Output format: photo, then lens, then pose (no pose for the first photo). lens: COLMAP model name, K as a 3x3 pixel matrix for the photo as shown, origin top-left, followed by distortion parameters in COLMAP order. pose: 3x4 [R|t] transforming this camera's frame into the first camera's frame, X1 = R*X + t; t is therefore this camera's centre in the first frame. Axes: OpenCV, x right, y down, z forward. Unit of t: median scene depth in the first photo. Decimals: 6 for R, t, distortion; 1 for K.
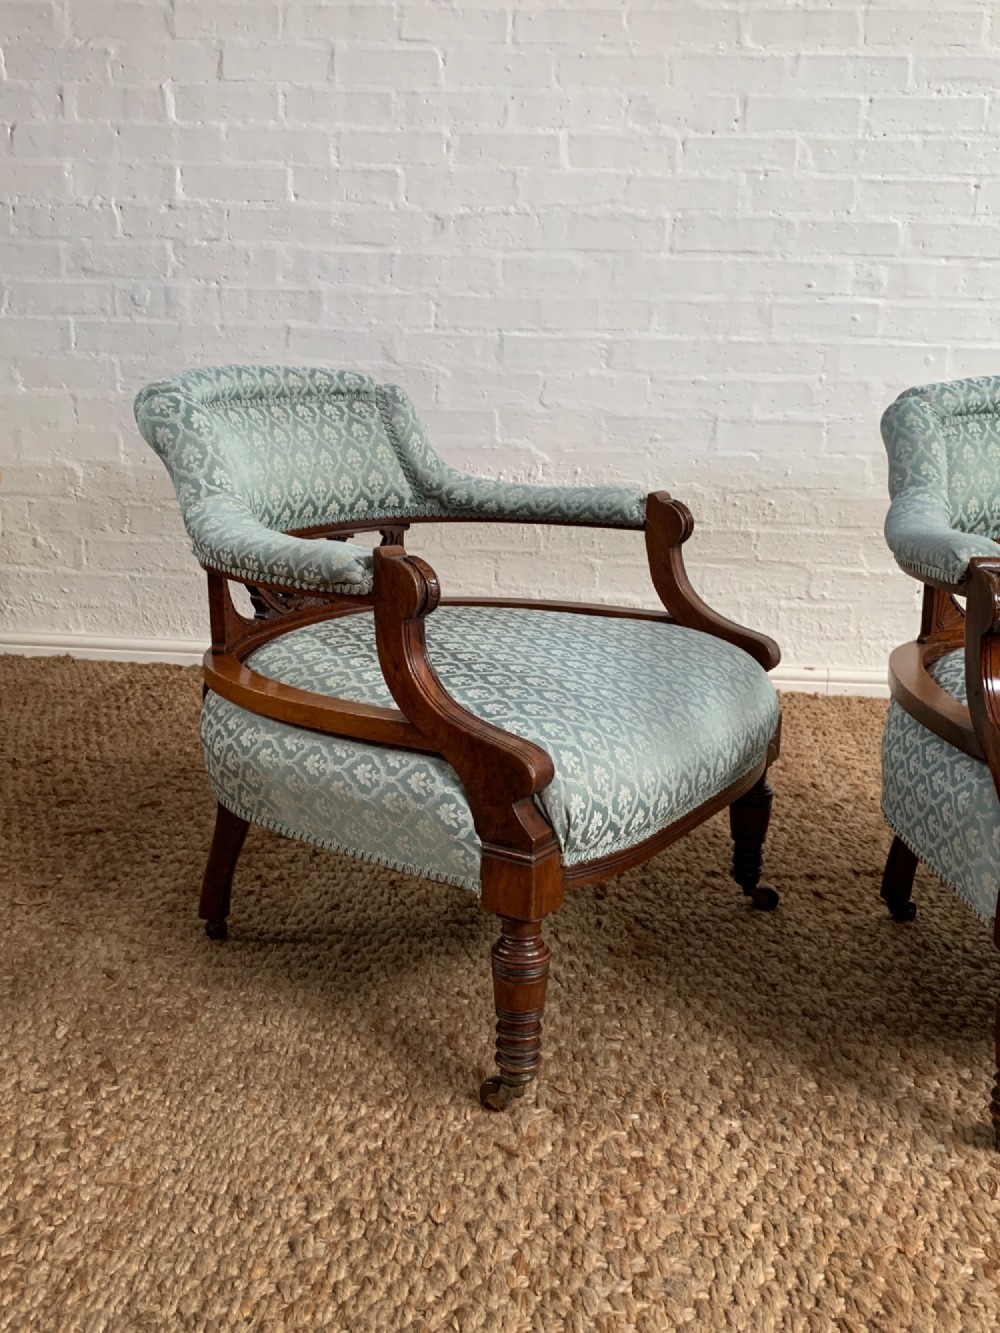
lens RADIAL K [[1339.3, 0, 506.0], [0, 1339.3, 645.3], [0, 0, 1]] dist [0.054370, 0.000000]
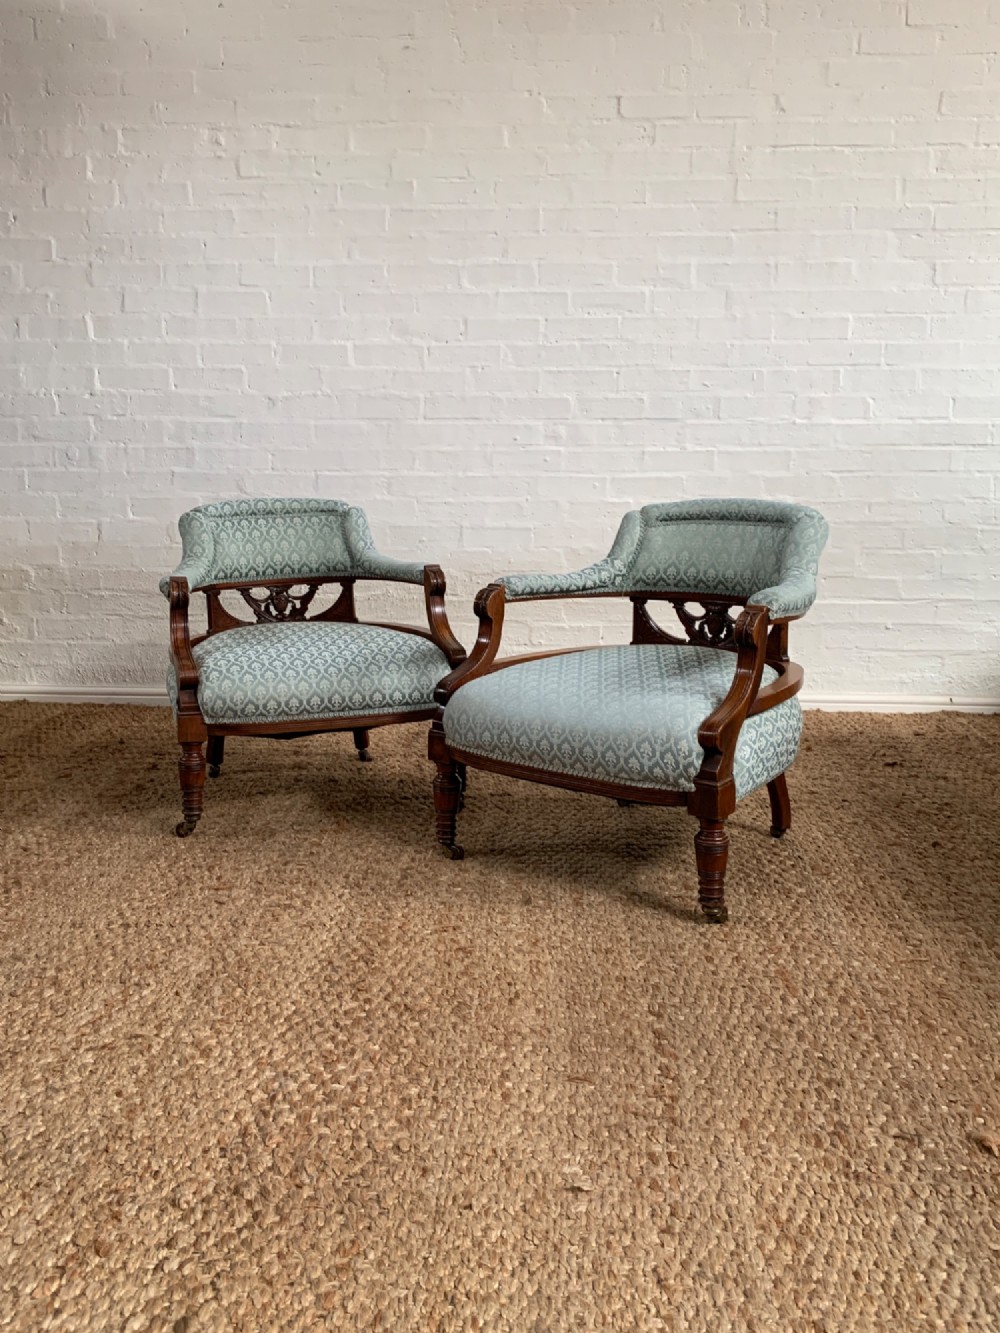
lens RADIAL K [[1234.6, 0, 508.3], [0, 1234.6, 650.6], [0, 0, 1]] dist [0.055915, 0.000000]
pose [[0.999314, -0.026622, 0.025746, 0.258196], [0.028340, 0.997224, -0.068862, 0.100625], [-0.023841, 0.069544, 0.997294, -0.557140]]
